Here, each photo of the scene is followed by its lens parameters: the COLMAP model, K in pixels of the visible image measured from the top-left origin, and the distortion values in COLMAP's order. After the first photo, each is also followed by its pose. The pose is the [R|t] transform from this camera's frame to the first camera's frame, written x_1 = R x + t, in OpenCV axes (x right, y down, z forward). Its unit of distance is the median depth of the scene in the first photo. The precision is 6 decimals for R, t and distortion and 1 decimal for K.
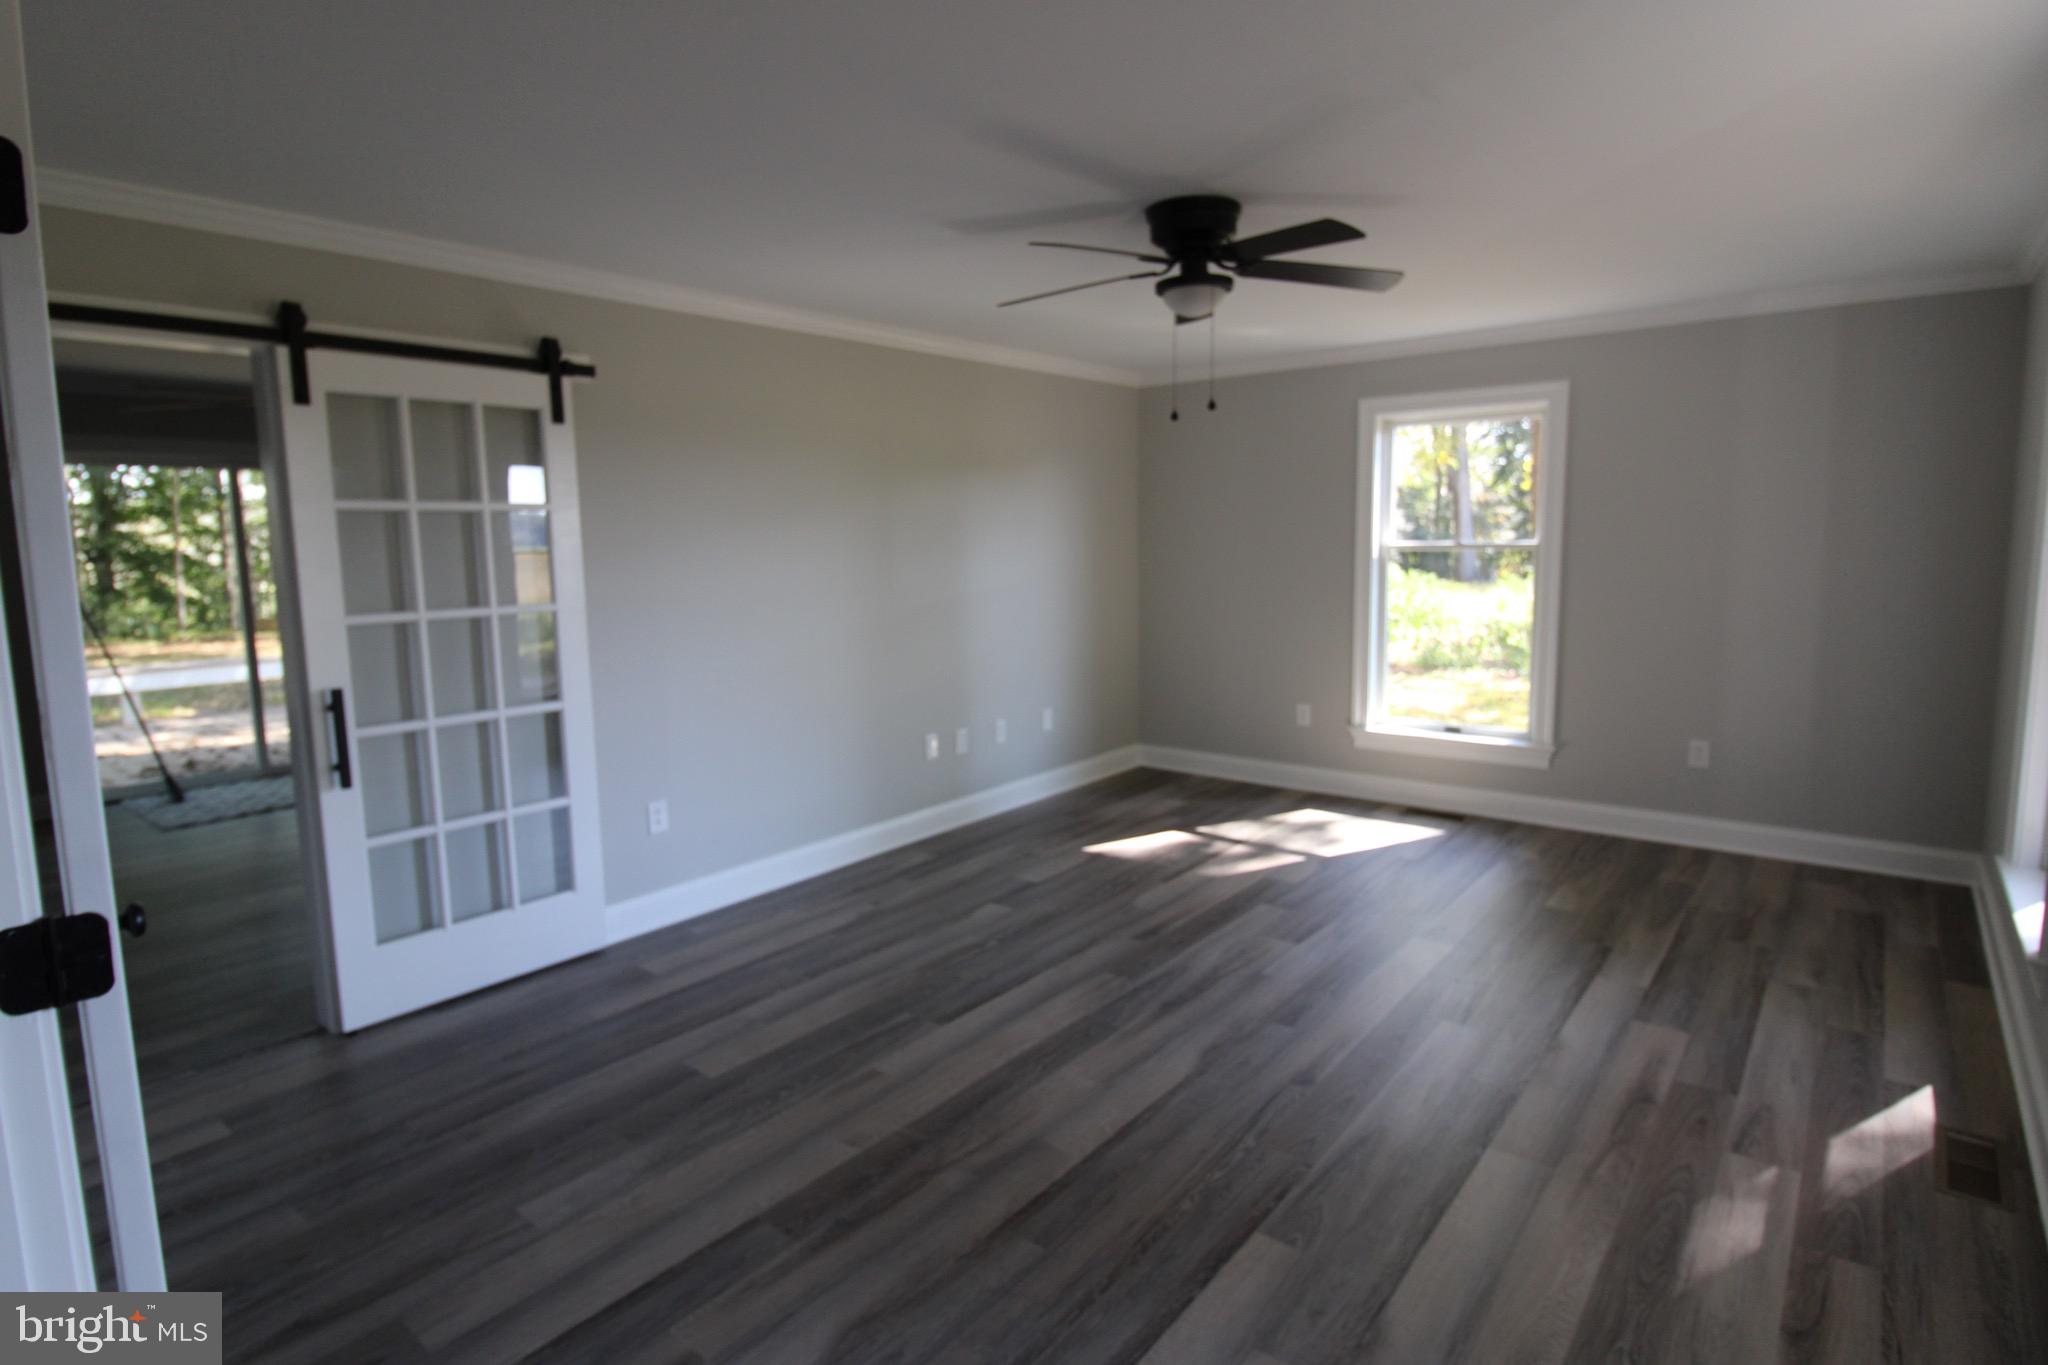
lens RADIAL K [[1063.4, 0, 1044.6], [0, 1063.4, 665.3], [0, 0, 1]] dist [-0.003500, -0.000329]
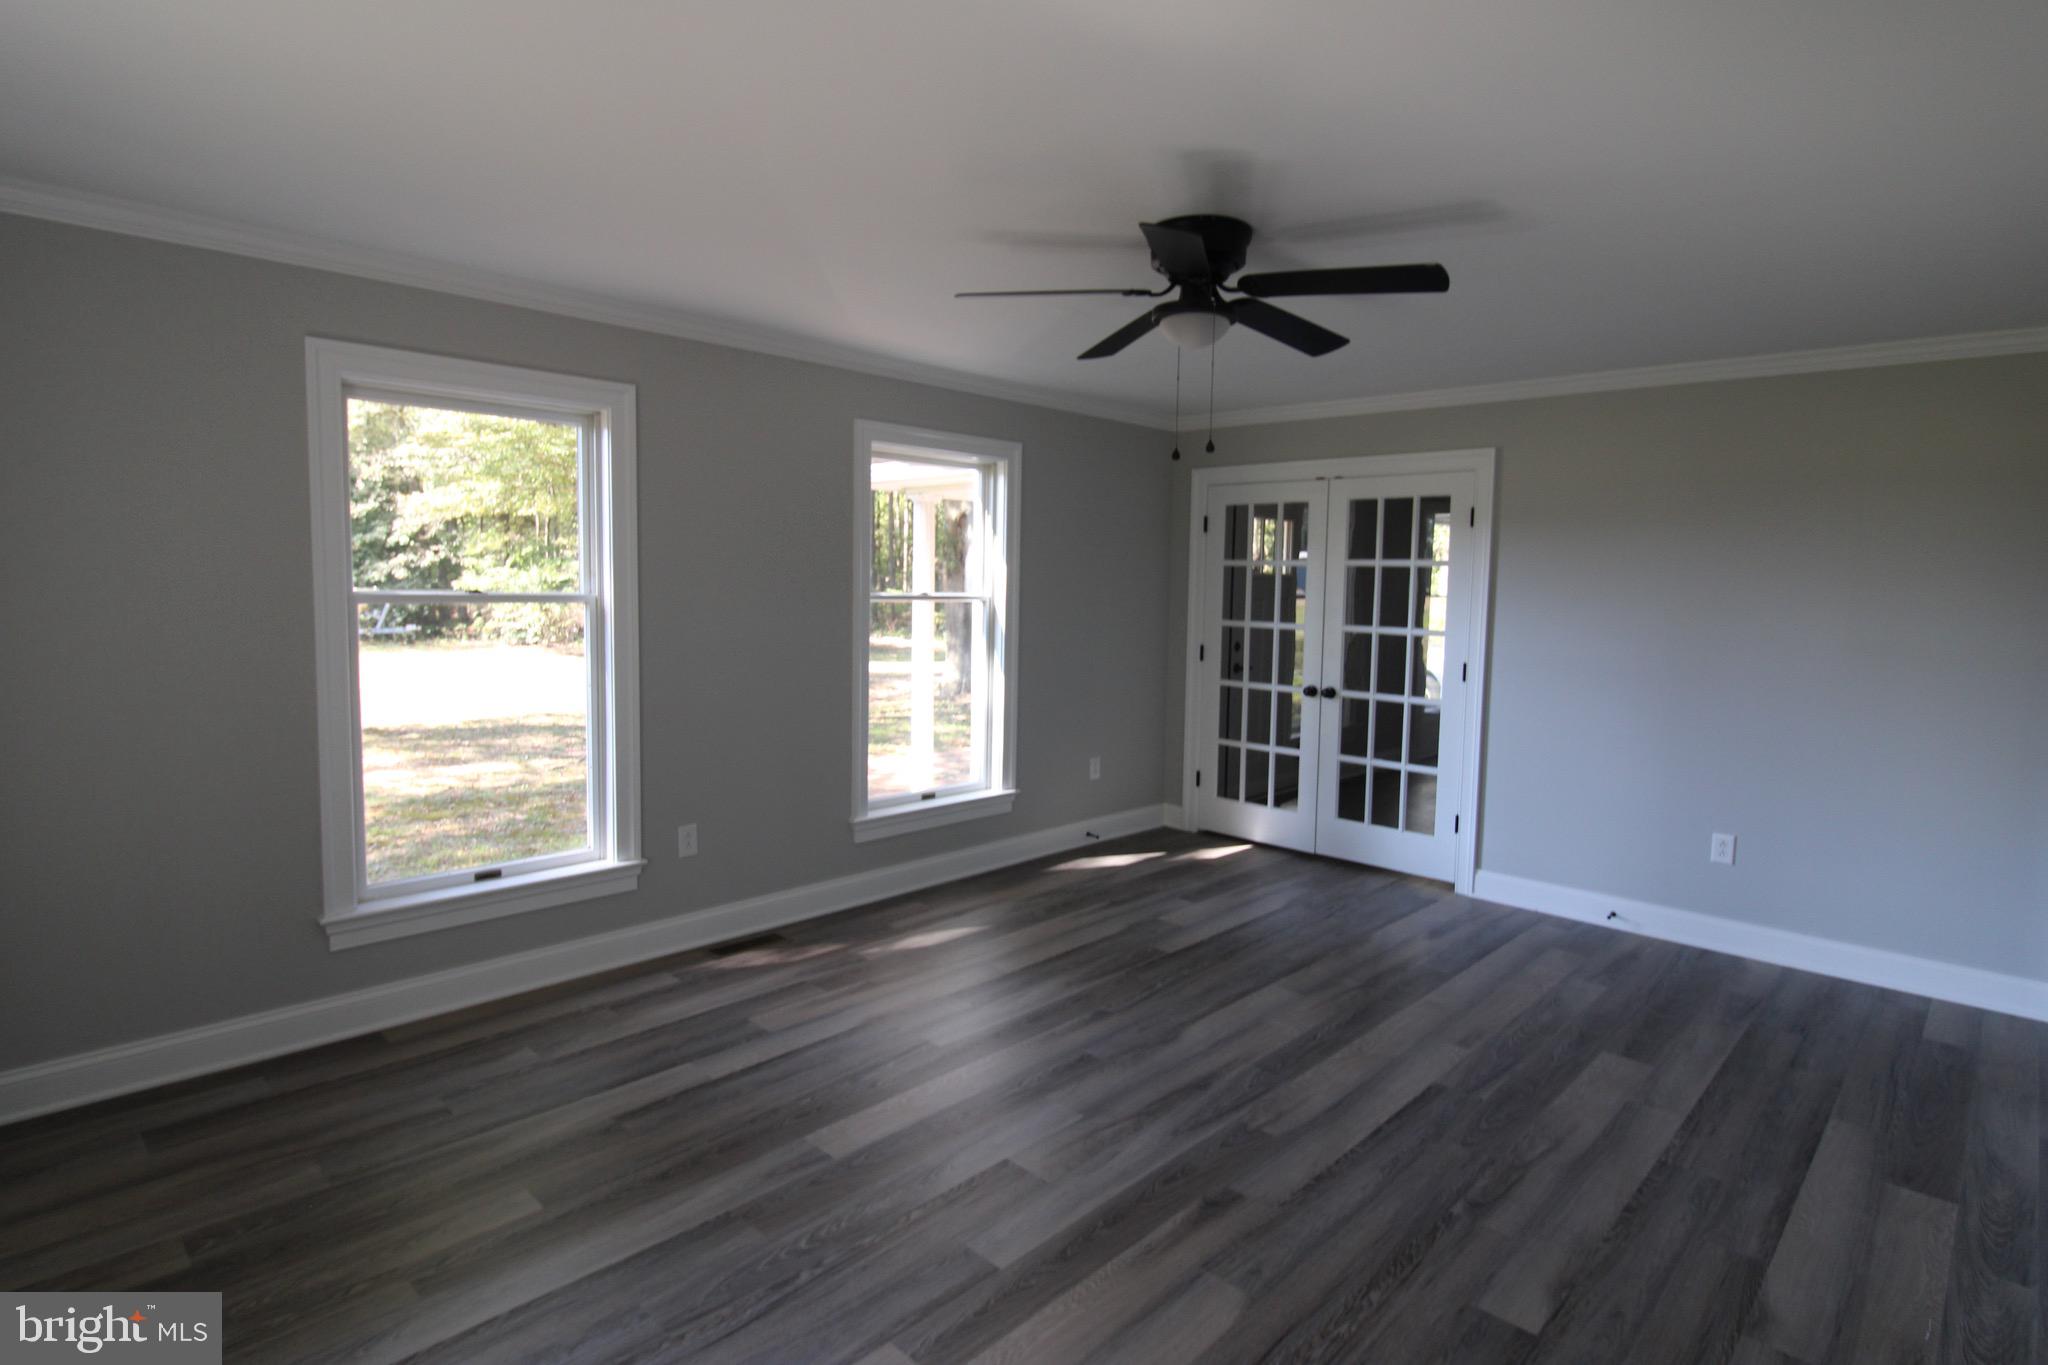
lens RADIAL K [[1063.4, 0, 1044.6], [0, 1063.4, 665.3], [0, 0, 1]] dist [-0.003500, -0.000329]
pose [[-0.996153, -0.010797, 0.086967, 0.175015], [0.006847, 0.979757, 0.200074, -0.230427], [-0.087367, 0.199900, -0.975914, 1.831281]]
